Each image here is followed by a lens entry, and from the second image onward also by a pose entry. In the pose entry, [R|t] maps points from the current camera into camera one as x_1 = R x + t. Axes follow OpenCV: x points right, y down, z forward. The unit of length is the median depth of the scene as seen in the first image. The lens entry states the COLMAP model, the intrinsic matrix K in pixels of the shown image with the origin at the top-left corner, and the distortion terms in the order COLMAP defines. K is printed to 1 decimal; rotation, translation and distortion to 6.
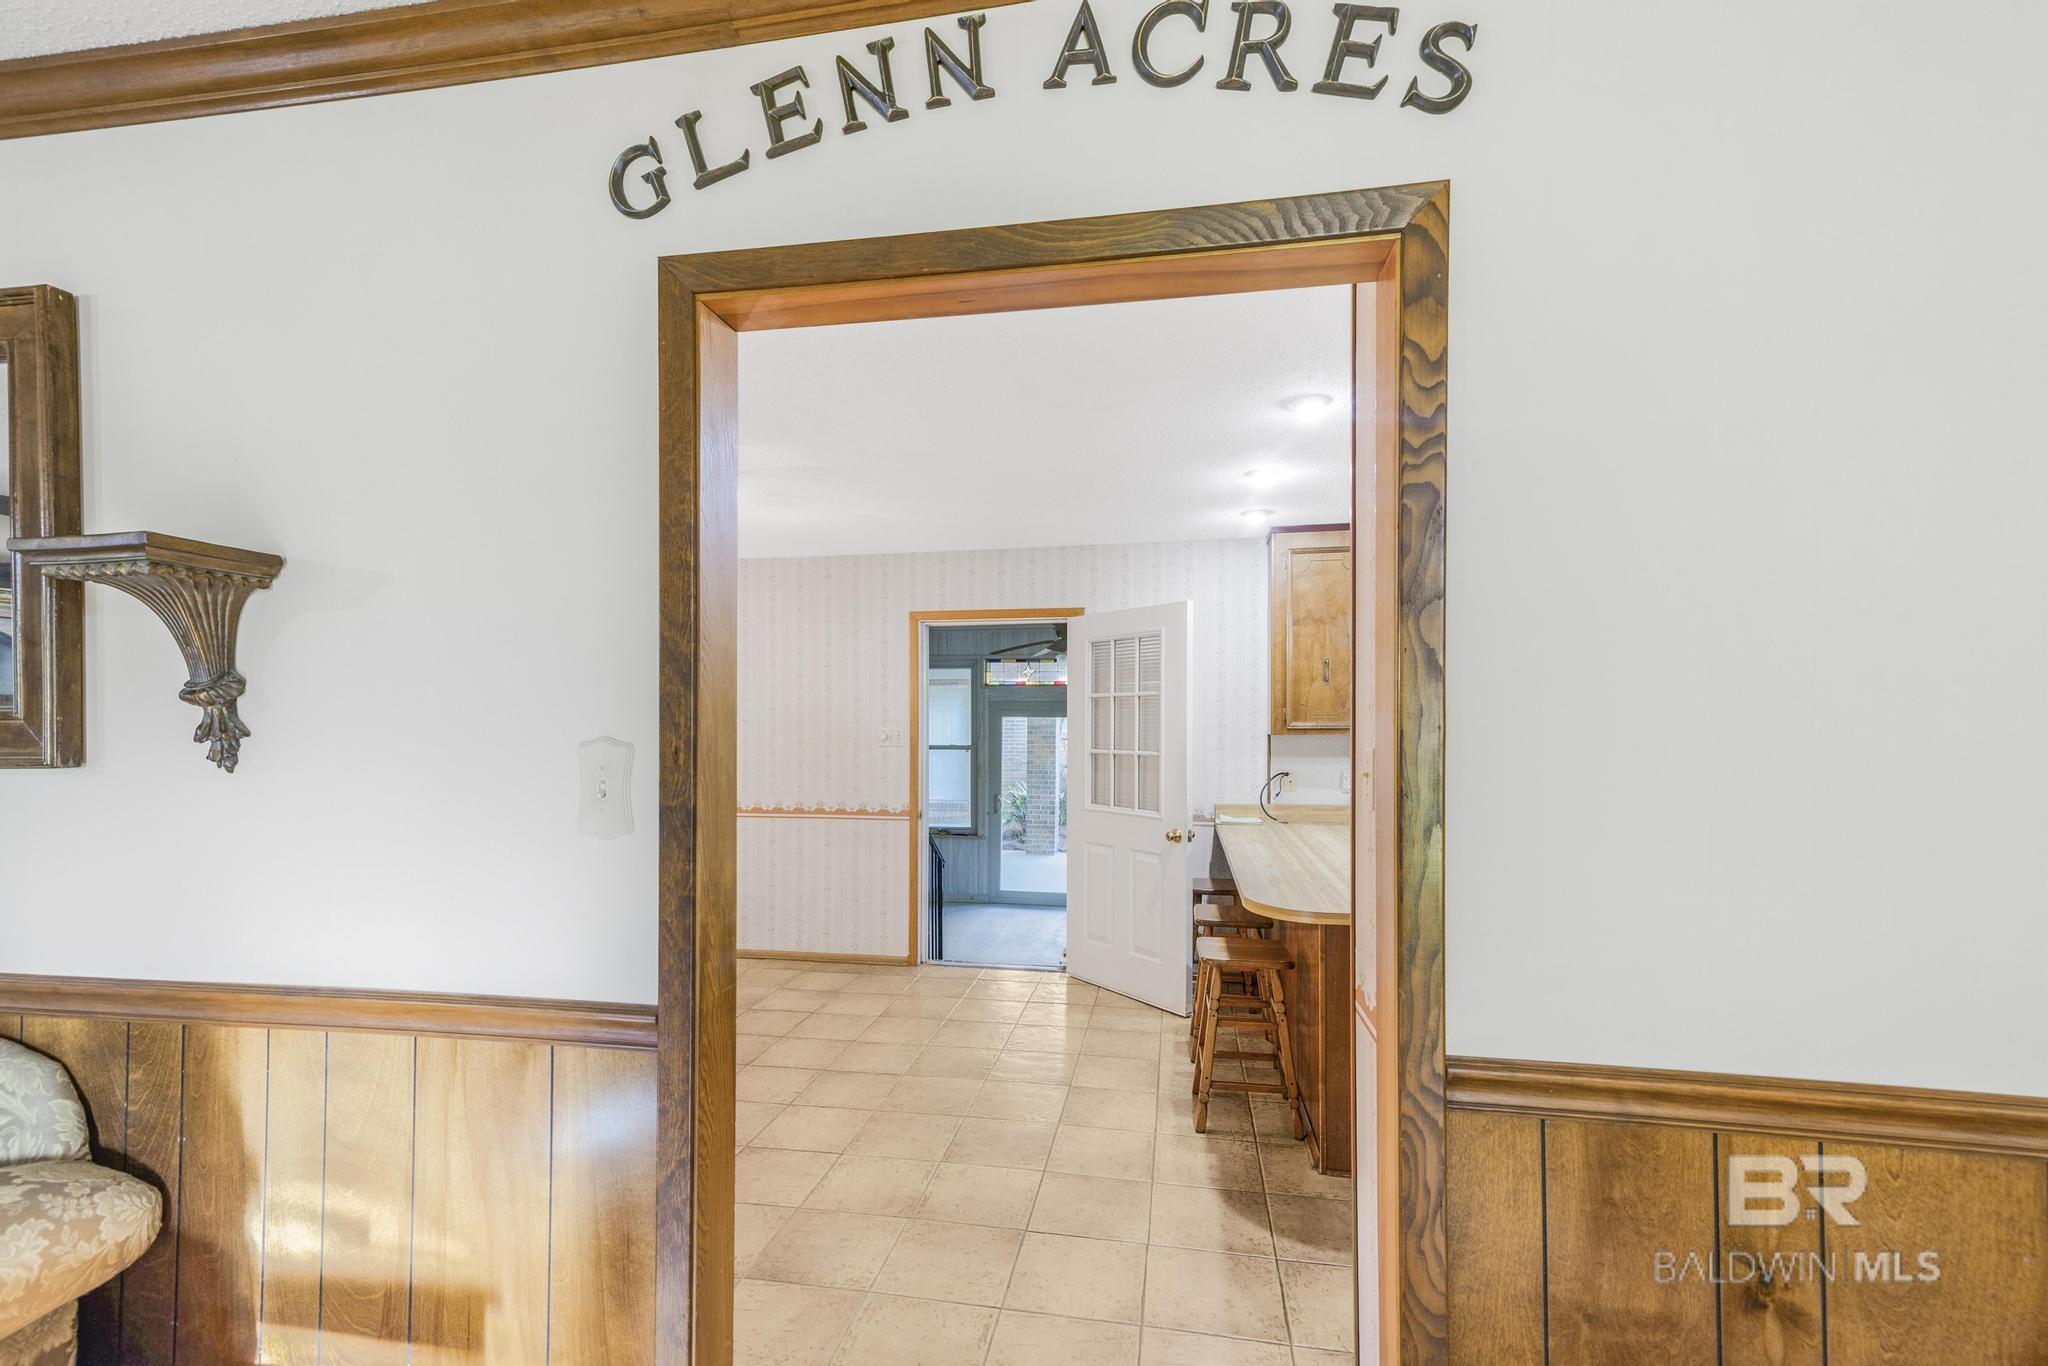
lens RADIAL K [[876.9, 0, 1004.9], [0, 876.9, 723.6], [0, 0, 1]] dist [0.006090, -0.001058]
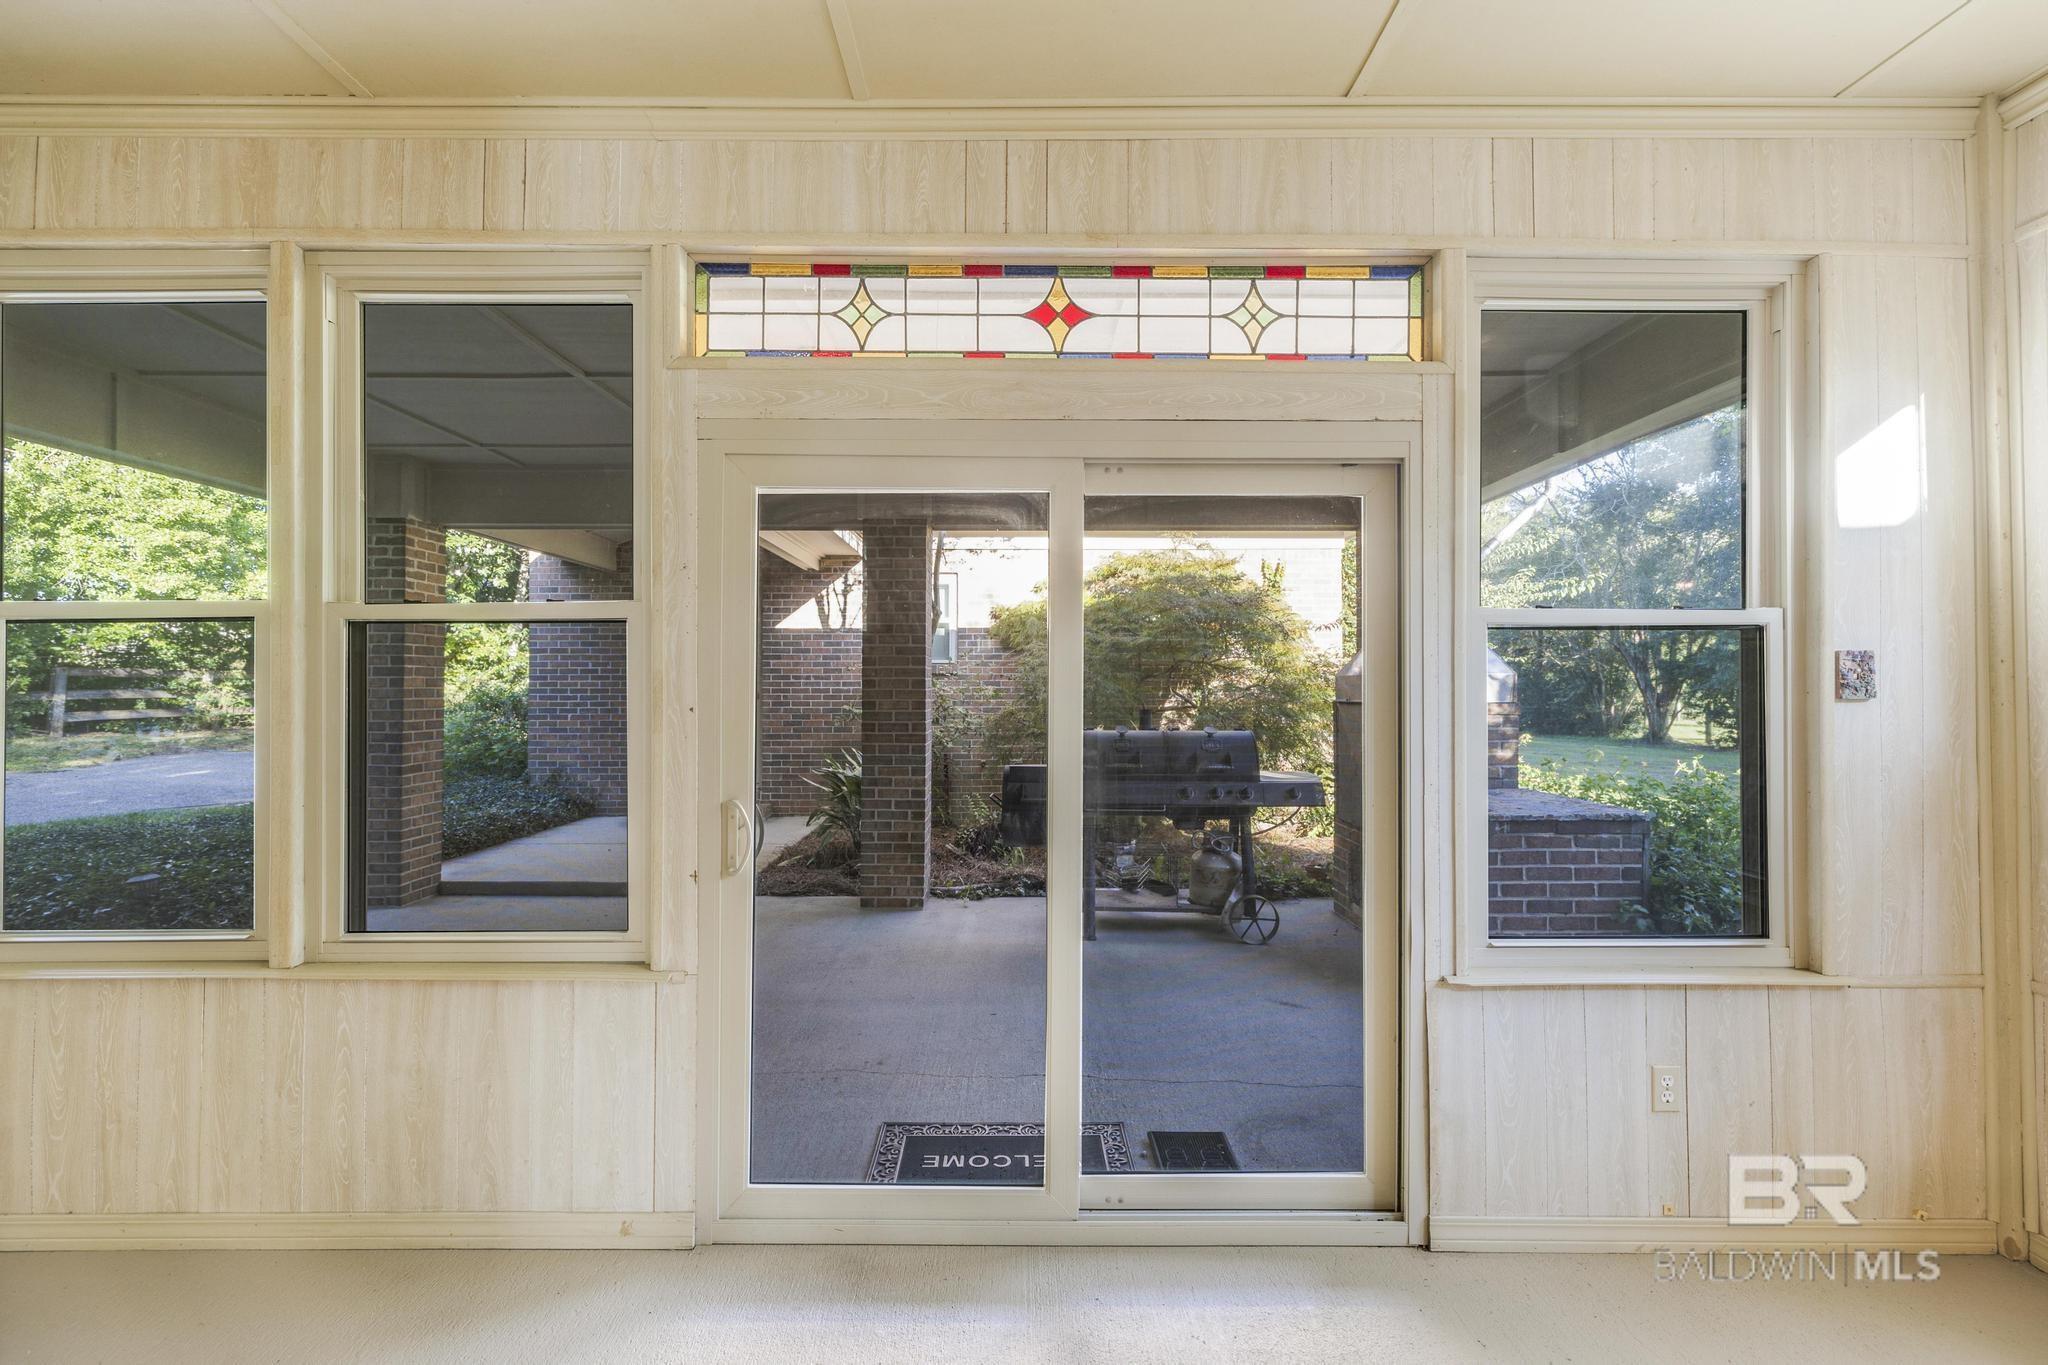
lens RADIAL K [[876.9, 0, 1028.9], [0, 876.9, 679.6], [0, 0, 1]] dist [0.006090, -0.001058]
pose [[0.978679, -0.005237, 0.205327, 0.189370], [0.007287, 0.999931, -0.009228, 0.408806], [-0.205264, 0.010527, 0.978650, 6.183825]]
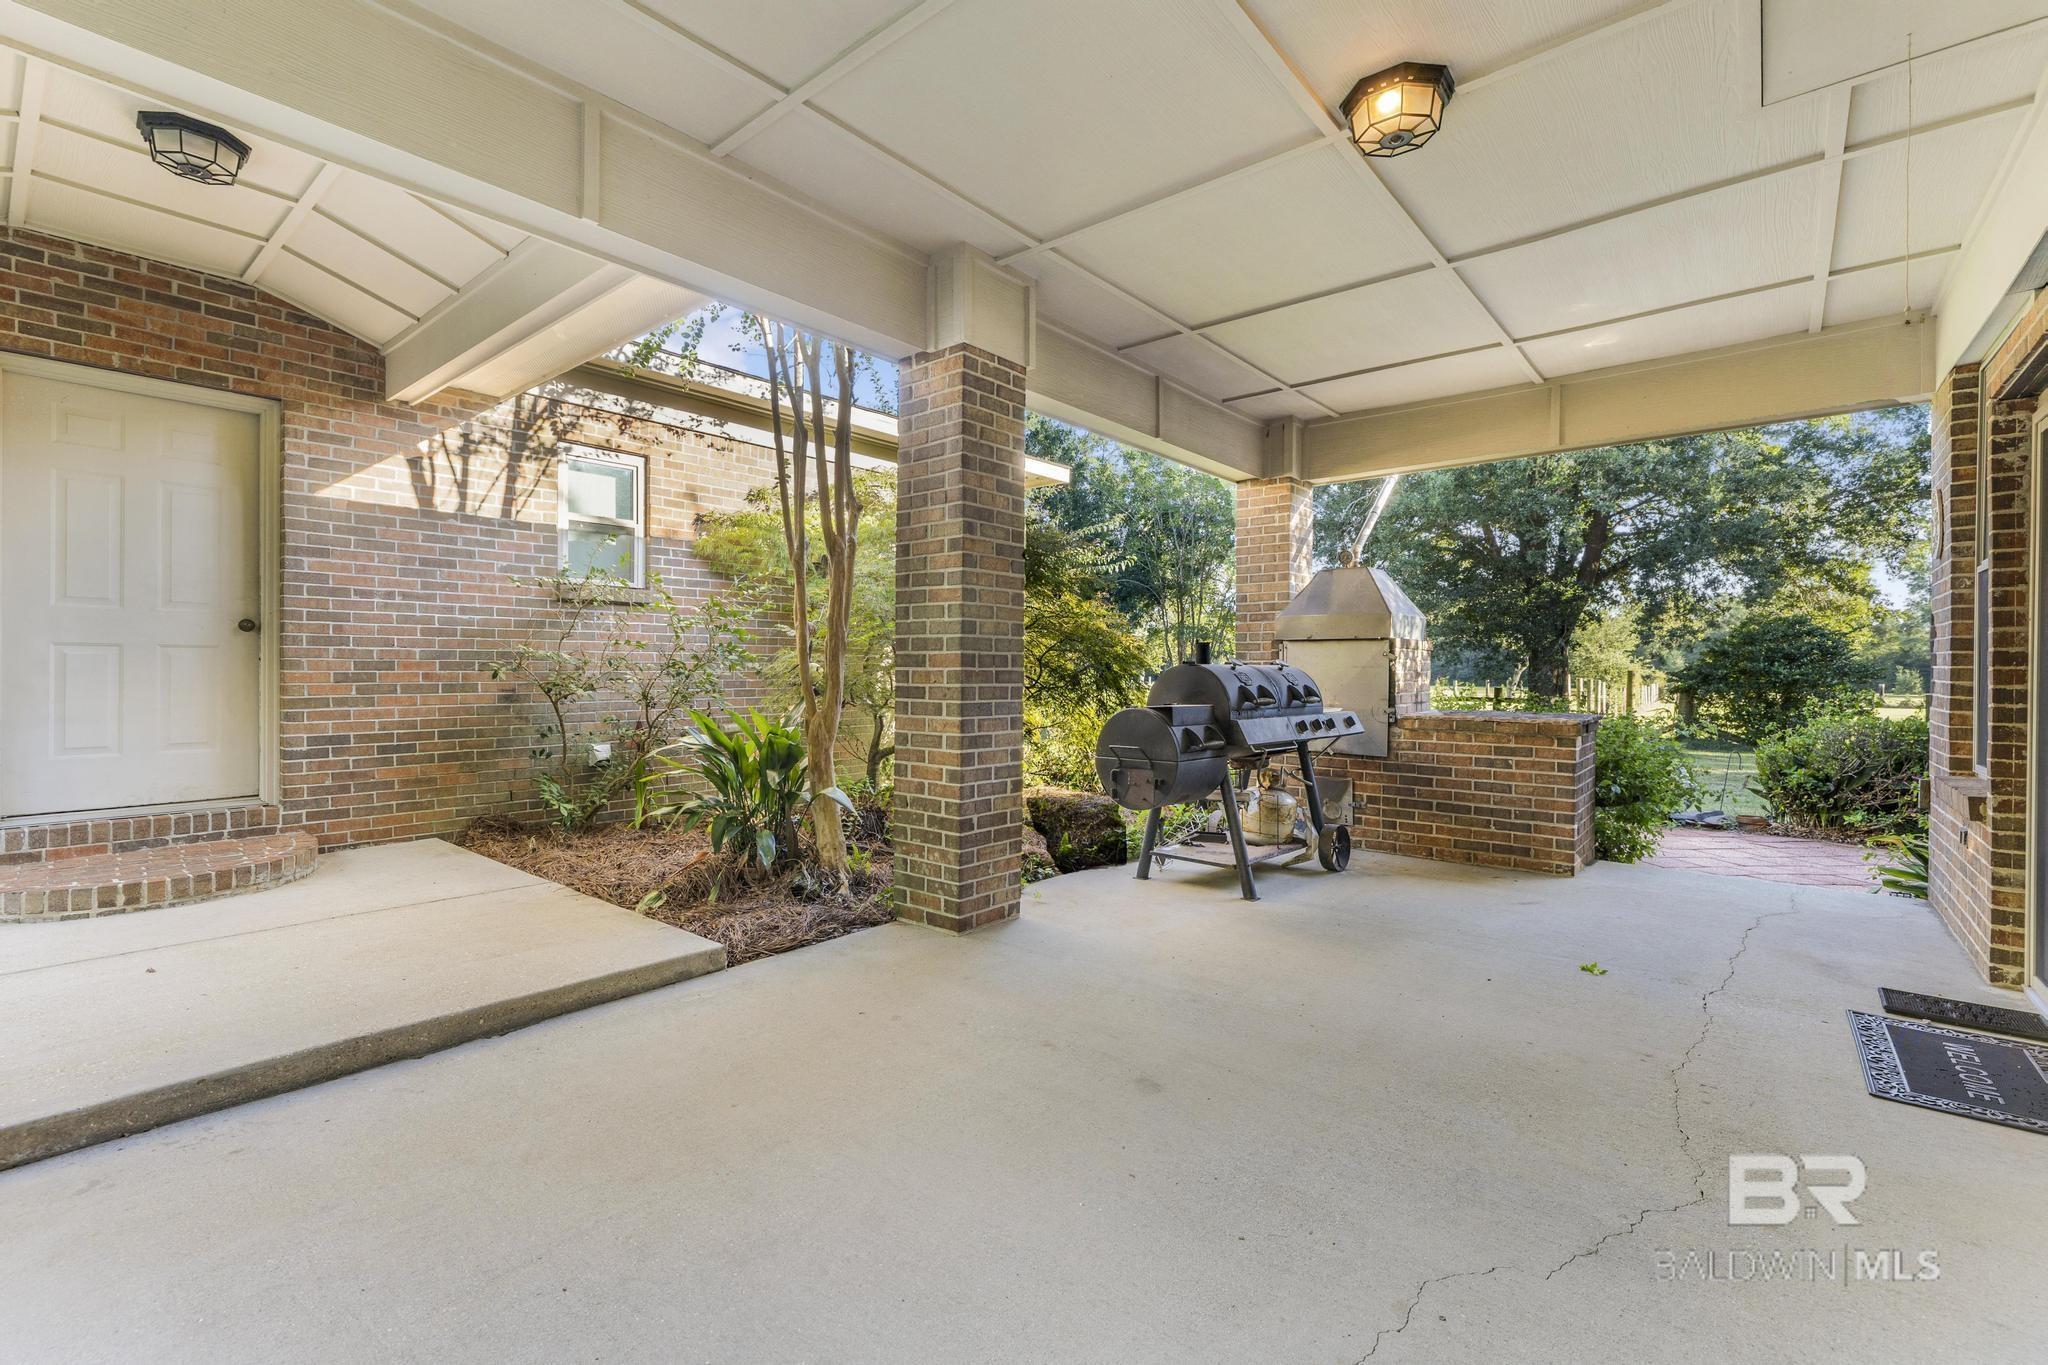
lens RADIAL K [[876.9, 0, 1015.2], [0, 876.9, 669.9], [0, 0, 1]] dist [0.006090, -0.001058]
pose [[0.485851, -0.006589, 0.874017, -2.574553], [-0.002148, 0.999960, 0.008732, 0.644010], [-0.874039, -0.006120, 0.485818, 9.609980]]
